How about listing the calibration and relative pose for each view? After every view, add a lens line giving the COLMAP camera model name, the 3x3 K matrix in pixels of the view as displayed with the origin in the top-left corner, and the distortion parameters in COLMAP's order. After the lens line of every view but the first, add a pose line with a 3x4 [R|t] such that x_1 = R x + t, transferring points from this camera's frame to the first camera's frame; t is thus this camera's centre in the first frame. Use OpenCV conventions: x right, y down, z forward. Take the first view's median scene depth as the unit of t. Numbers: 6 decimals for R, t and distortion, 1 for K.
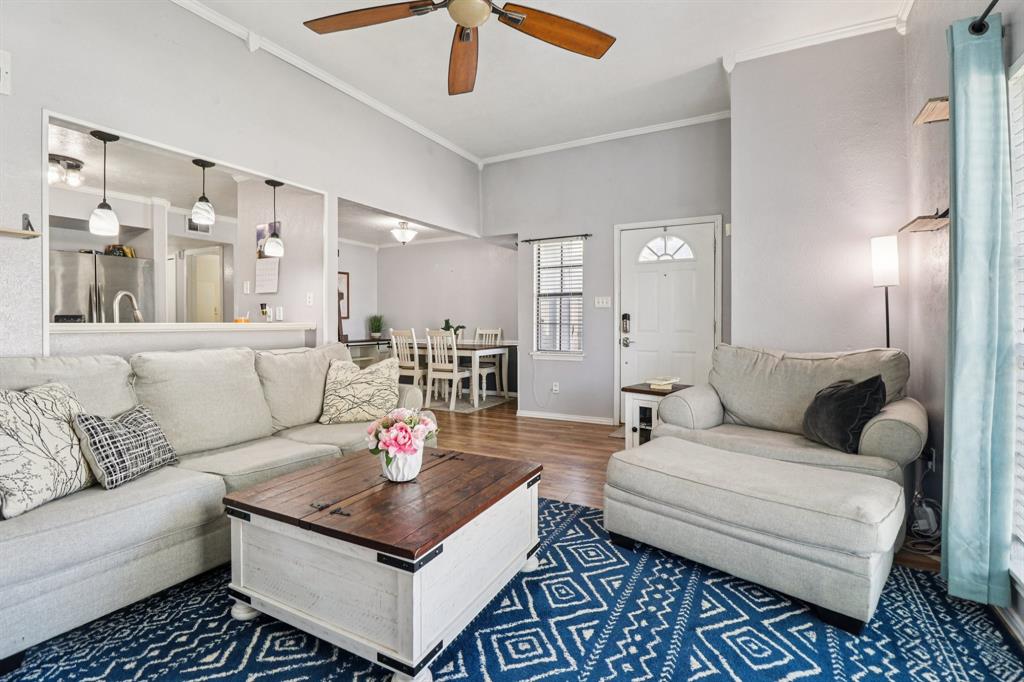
lens RADIAL K [[473.2, 0, 500.5], [0, 473.2, 323.6], [0, 0, 1]] dist [0.002168, -0.013896]
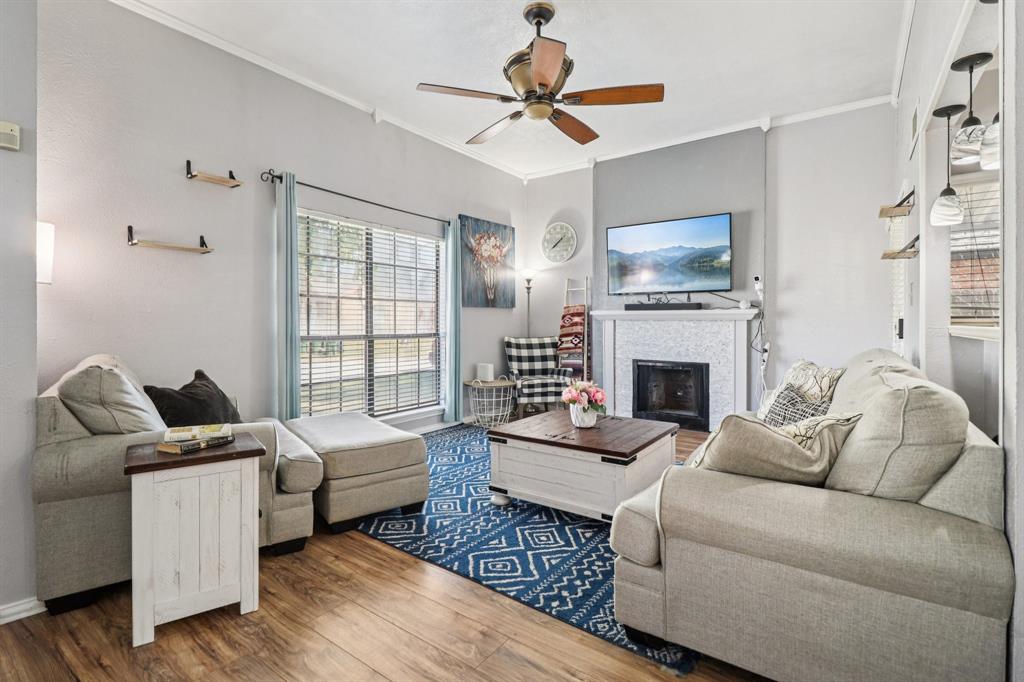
lens RADIAL K [[477.5, 0, 515.8], [0, 477.5, 322.4], [0, 0, 1]] dist [0.002557, -0.014211]
pose [[-0.995101, 0.002322, 0.098838, -0.087194], [0.002361, 0.999997, 0.000273, -0.006684], [-0.098837, 0.000505, -0.995103, 1.596944]]
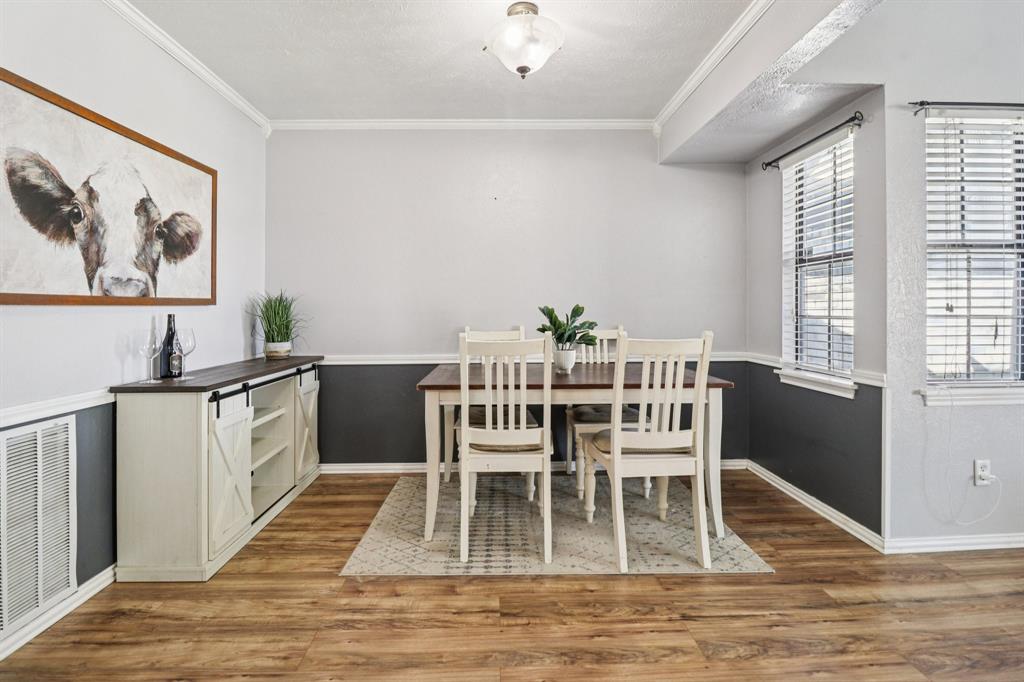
lens RADIAL K [[483.4, 0, 511.3], [0, 483.4, 311.8], [0, 0, 1]] dist [0.003613, -0.011504]
pose [[0.856088, -0.000207, 0.516830, -0.764386], [0.003042, 0.999985, -0.004637, -0.006222], [-0.516821, 0.005542, 0.856075, 1.412788]]
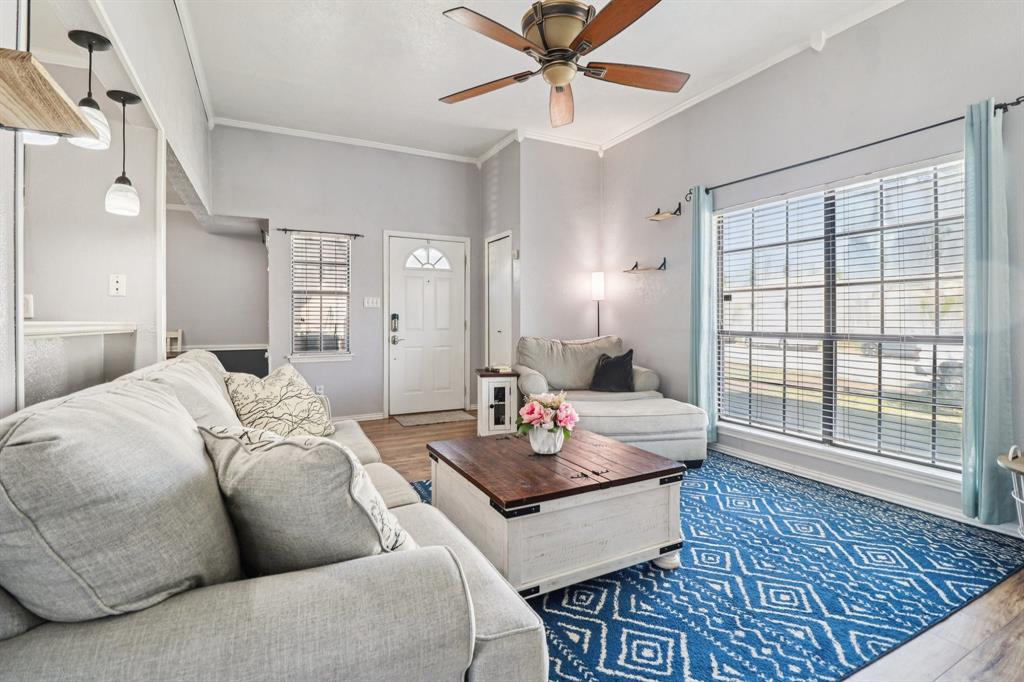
lens RADIAL K [[486.7, 0, 506.2], [0, 486.7, 323.5], [0, 0, 1]] dist [-0.008694, -0.000456]
pose [[0.558674, -0.003140, 0.829382, -0.791552], [0.005098, 0.999987, 0.000352, 0.003298], [-0.829372, 0.004032, 0.558682, 0.253030]]
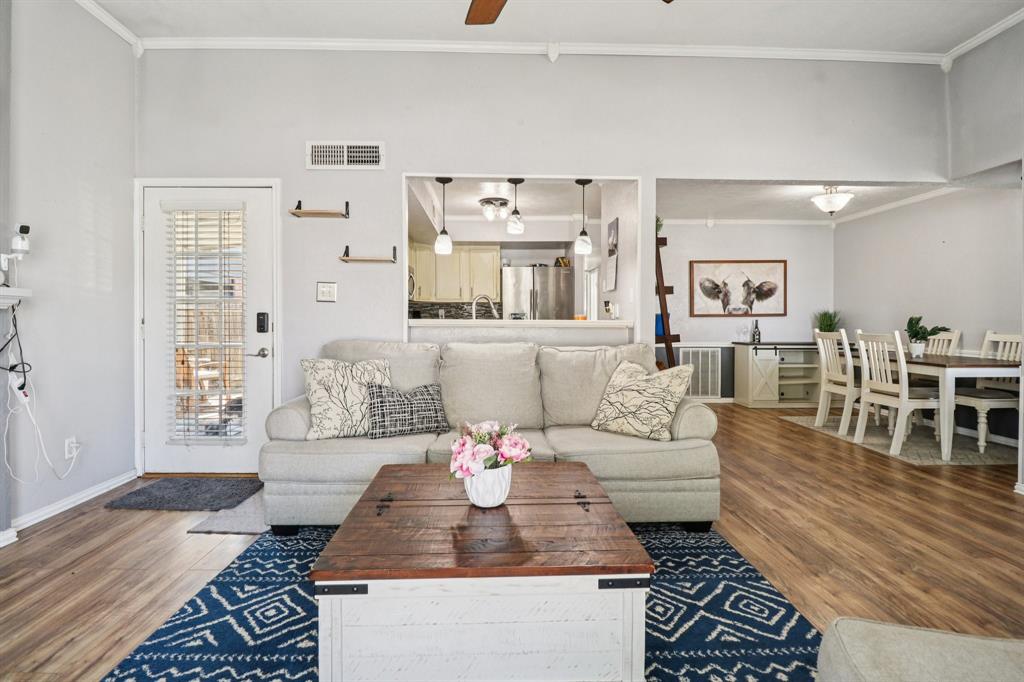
lens RADIAL K [[473.2, 0, 500.5], [0, 473.2, 323.6], [0, 0, 1]] dist [0.002168, -0.013896]
pose [[0.506925, 0.012393, -0.861901, 0.334769], [-0.007461, 0.999922, 0.009989, -0.003133], [0.861958, 0.001367, 0.506978, 0.365783]]
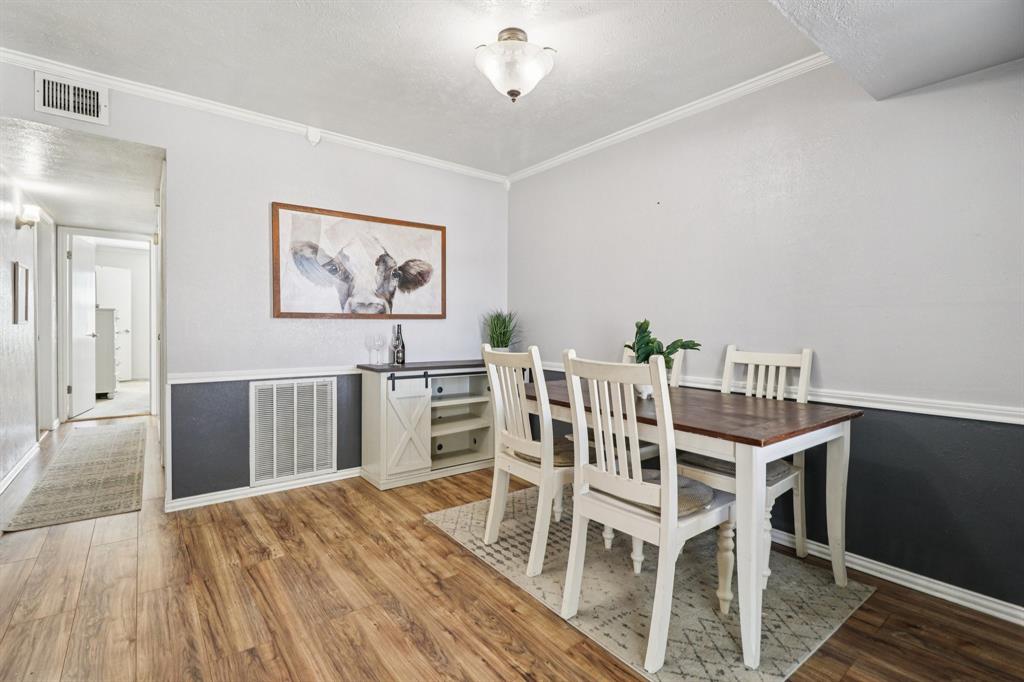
lens RADIAL K [[478.5, 0, 508.9], [0, 478.5, 330.5], [0, 0, 1]] dist [0.004061, -0.011893]
pose [[0.922235, 0.018261, -0.386199, -0.141965], [-0.016269, 0.999832, 0.008425, -0.006921], [0.386288, -0.001487, 0.922377, 1.337514]]
